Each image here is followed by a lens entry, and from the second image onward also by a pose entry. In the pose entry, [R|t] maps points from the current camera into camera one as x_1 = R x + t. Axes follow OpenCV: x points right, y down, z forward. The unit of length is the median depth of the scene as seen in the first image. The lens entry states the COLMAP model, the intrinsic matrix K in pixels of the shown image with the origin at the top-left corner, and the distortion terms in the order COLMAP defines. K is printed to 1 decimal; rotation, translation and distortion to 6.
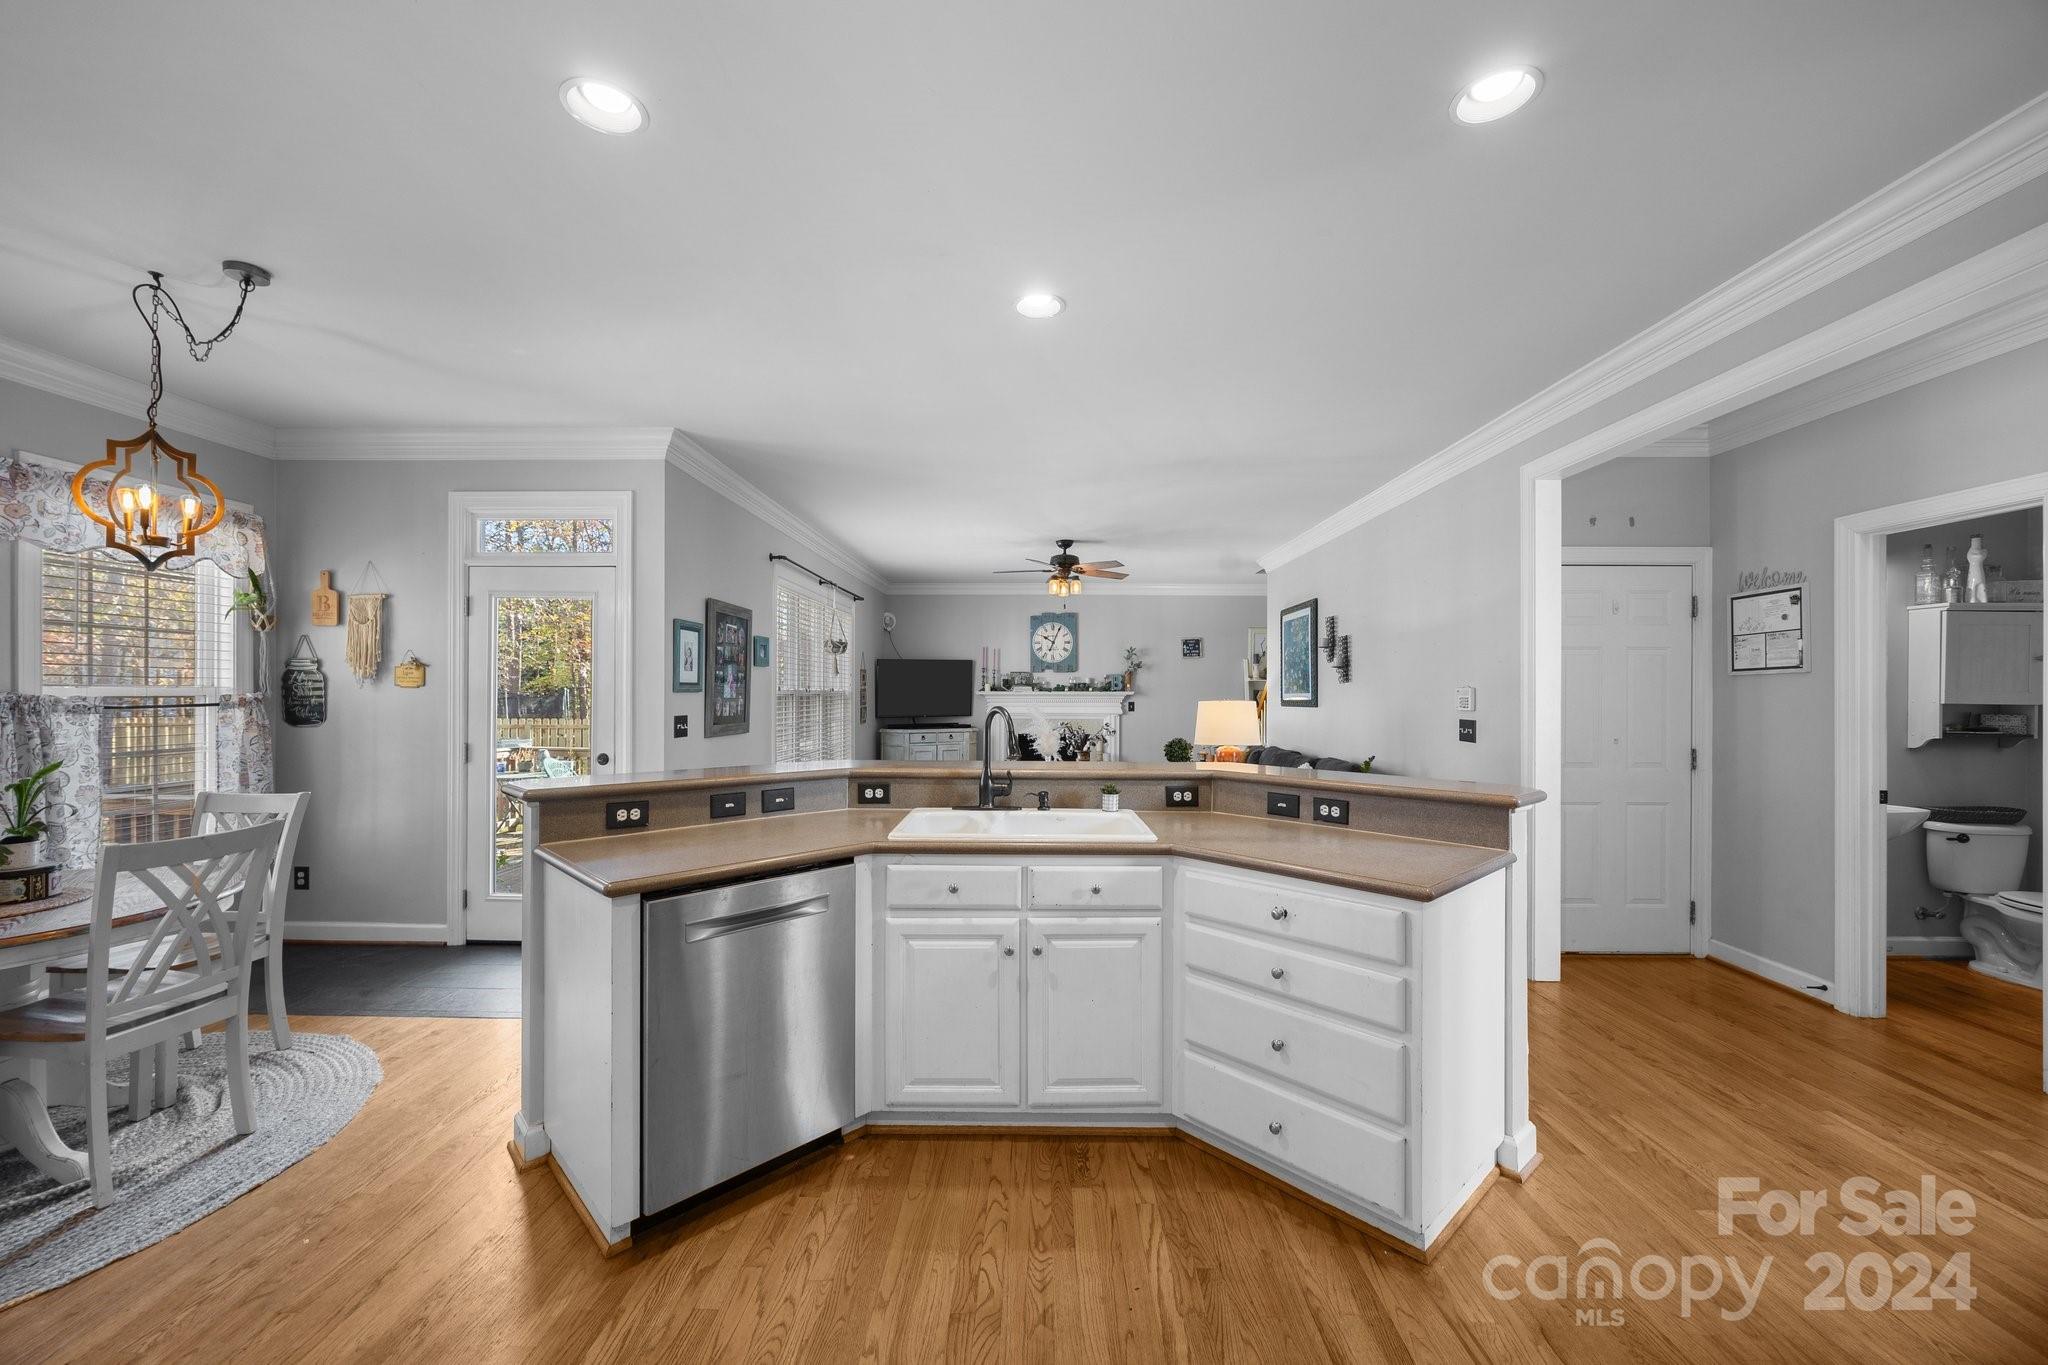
lens RADIAL K [[781.8, 0, 1018.3], [0, 781.8, 691.4], [0, 0, 1]] dist [-0.001213, -0.000675]
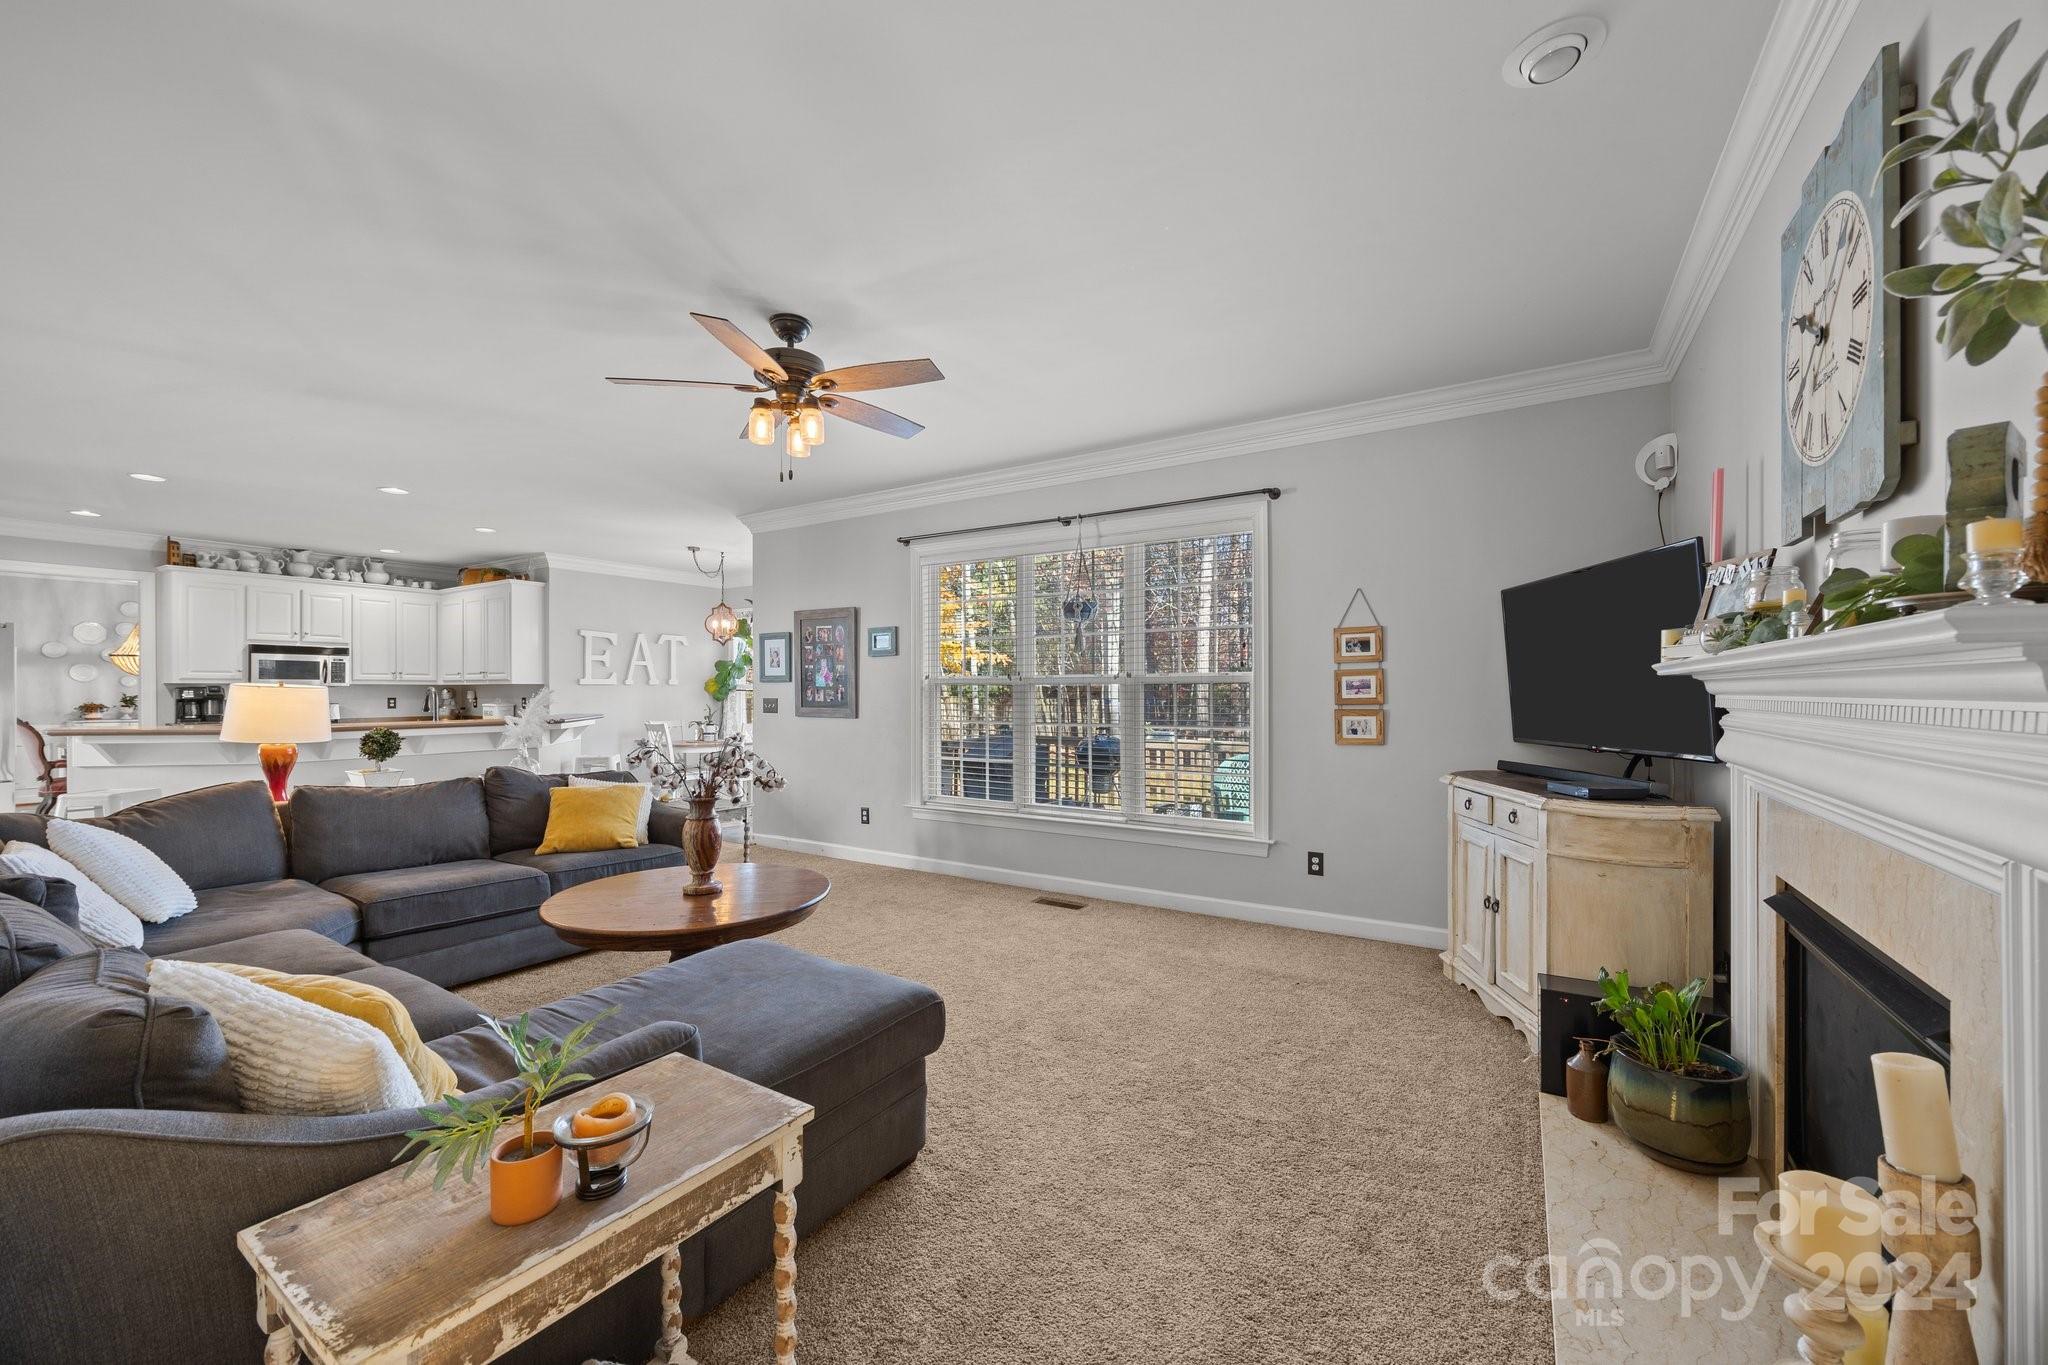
lens RADIAL K [[781.8, 0, 1033.5], [0, 781.8, 696.2], [0, 0, 1]] dist [-0.001213, -0.000675]
pose [[-0.504790, 0.001696, -0.863240, 0.653895], [-0.000889, 0.999997, 0.002484, 0.025985], [0.863242, 0.002021, -0.504787, 2.411574]]
